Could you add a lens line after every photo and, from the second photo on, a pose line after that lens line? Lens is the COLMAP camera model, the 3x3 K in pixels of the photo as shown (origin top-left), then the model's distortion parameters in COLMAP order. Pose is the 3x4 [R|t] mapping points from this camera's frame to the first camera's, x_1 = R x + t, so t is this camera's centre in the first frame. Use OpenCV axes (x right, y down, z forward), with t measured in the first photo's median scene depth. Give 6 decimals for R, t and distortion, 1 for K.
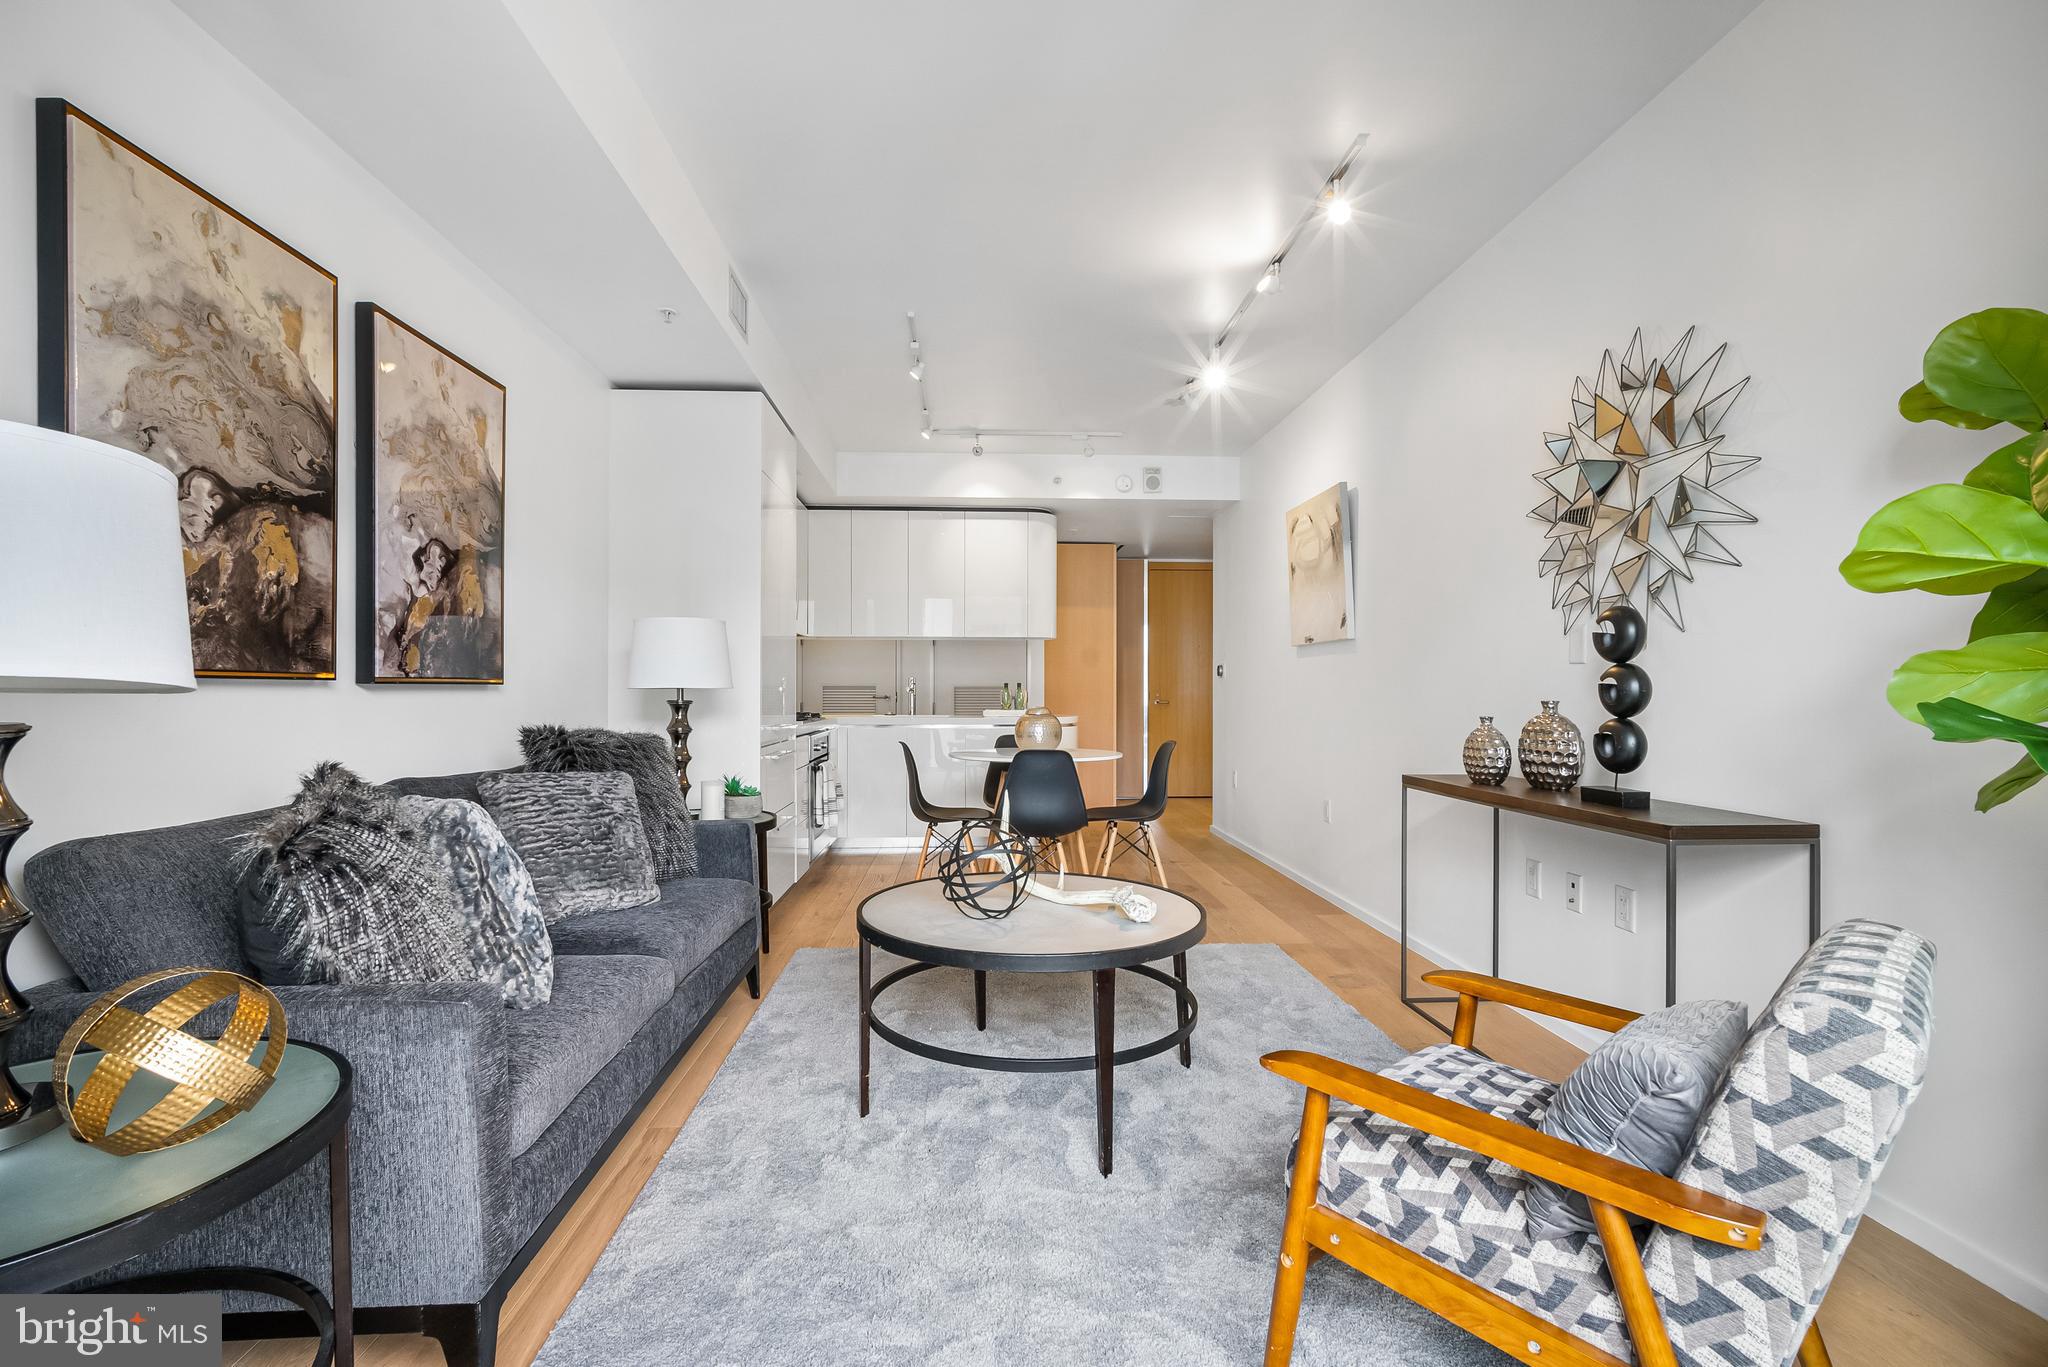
lens RADIAL K [[913.7, 0, 1012.1], [0, 913.7, 685.2], [0, 0, 1]] dist [-0.010012, 0.000379]
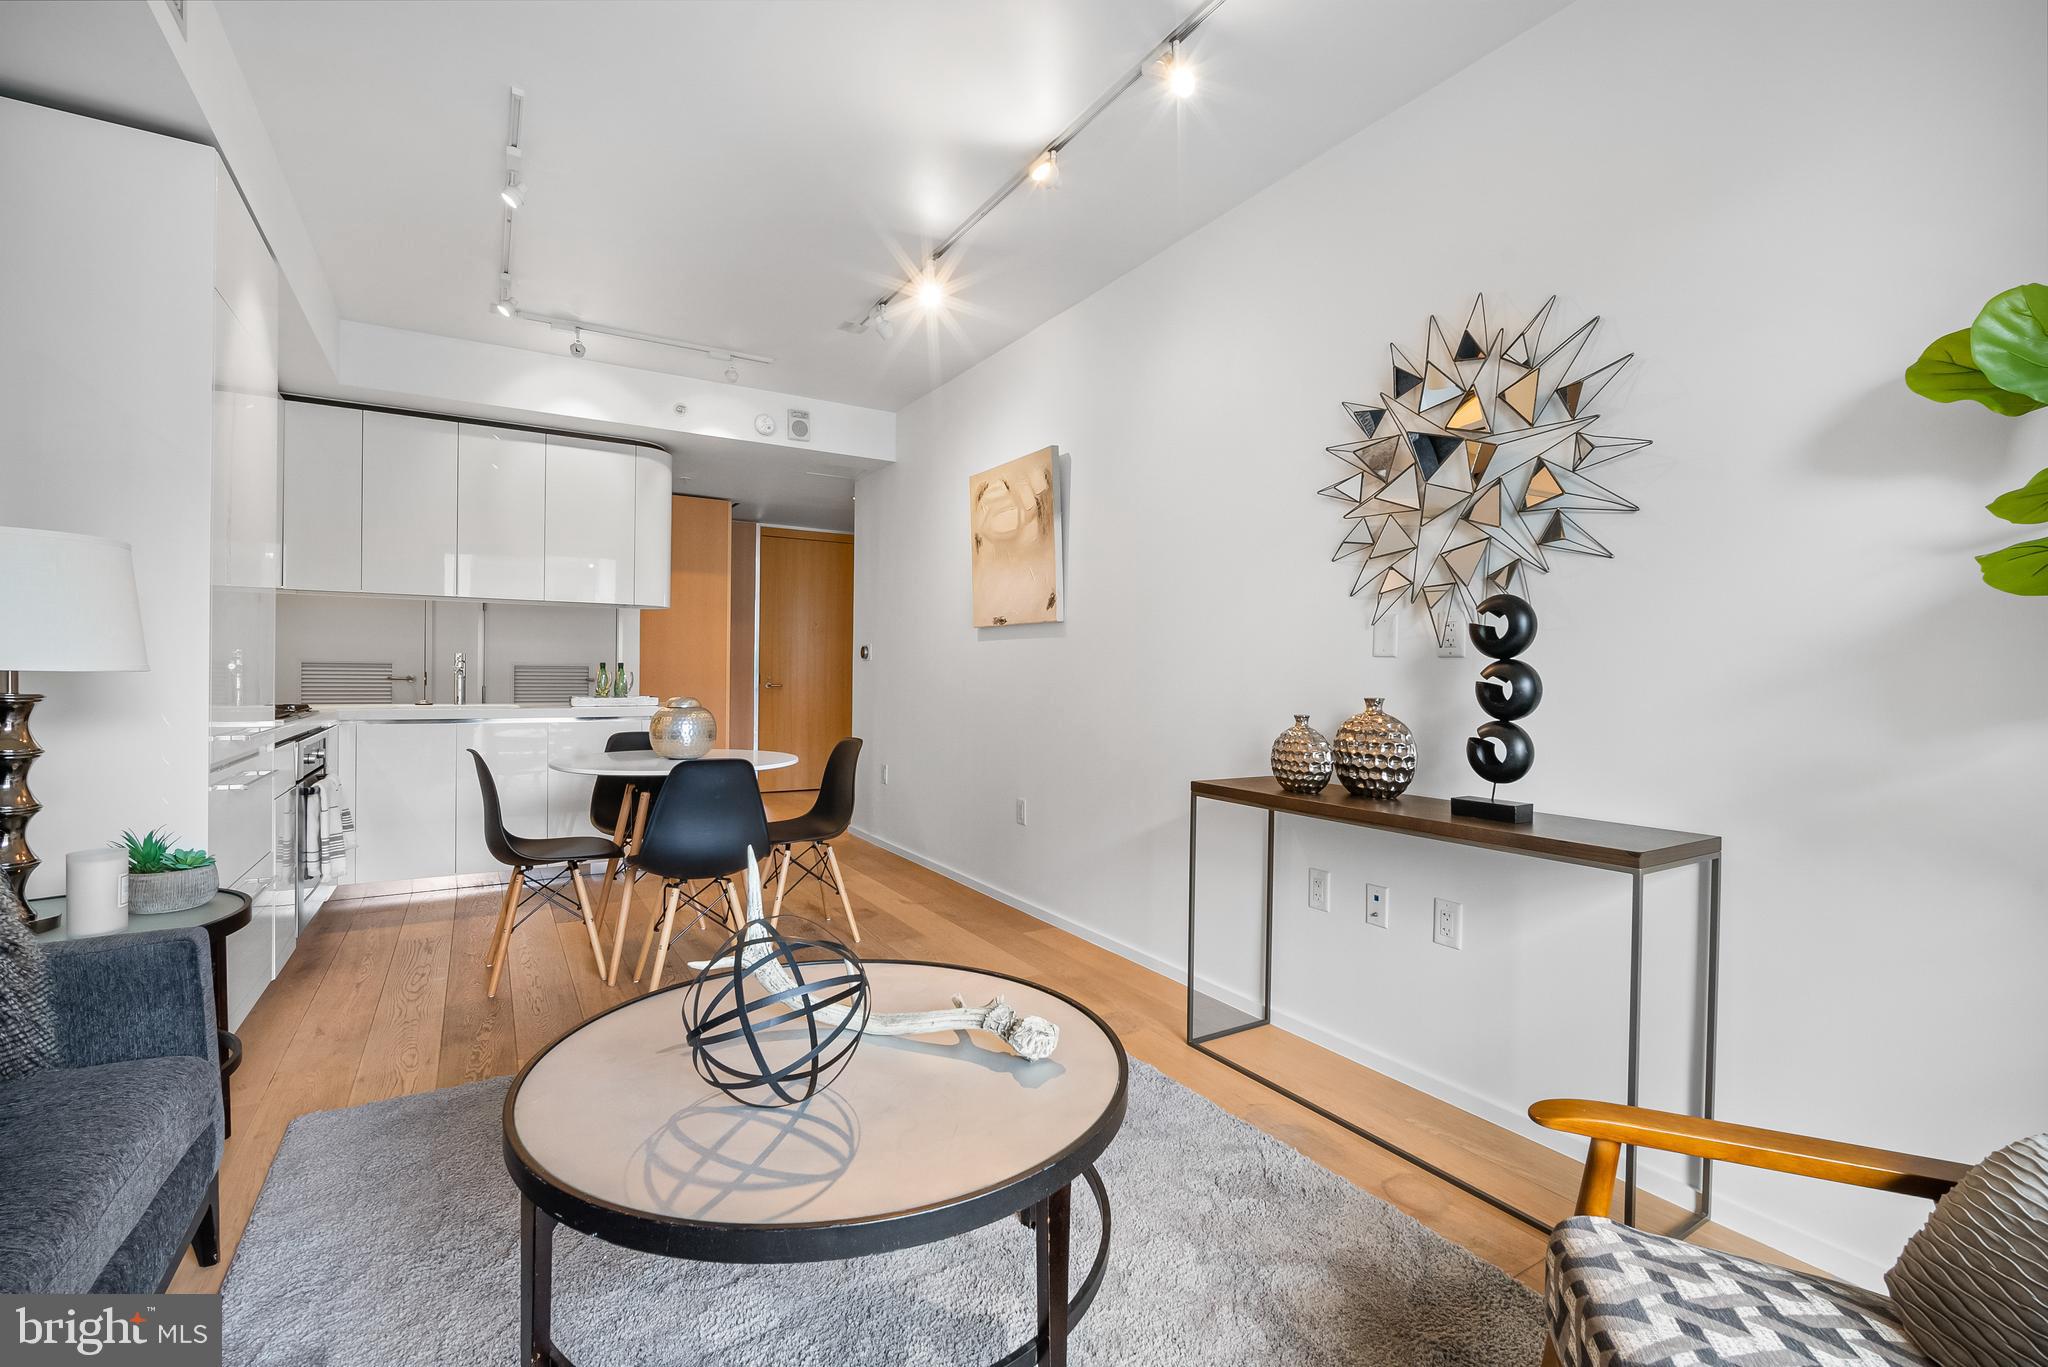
lens RADIAL K [[913.7, 0, 1038.7], [0, 913.7, 678.6], [0, 0, 1]] dist [-0.010012, 0.000379]
pose [[0.879709, 0.007742, 0.475449, -0.078476], [-0.014816, 0.999828, 0.011132, -0.004434], [-0.475281, -0.016837, 0.879673, 0.226233]]
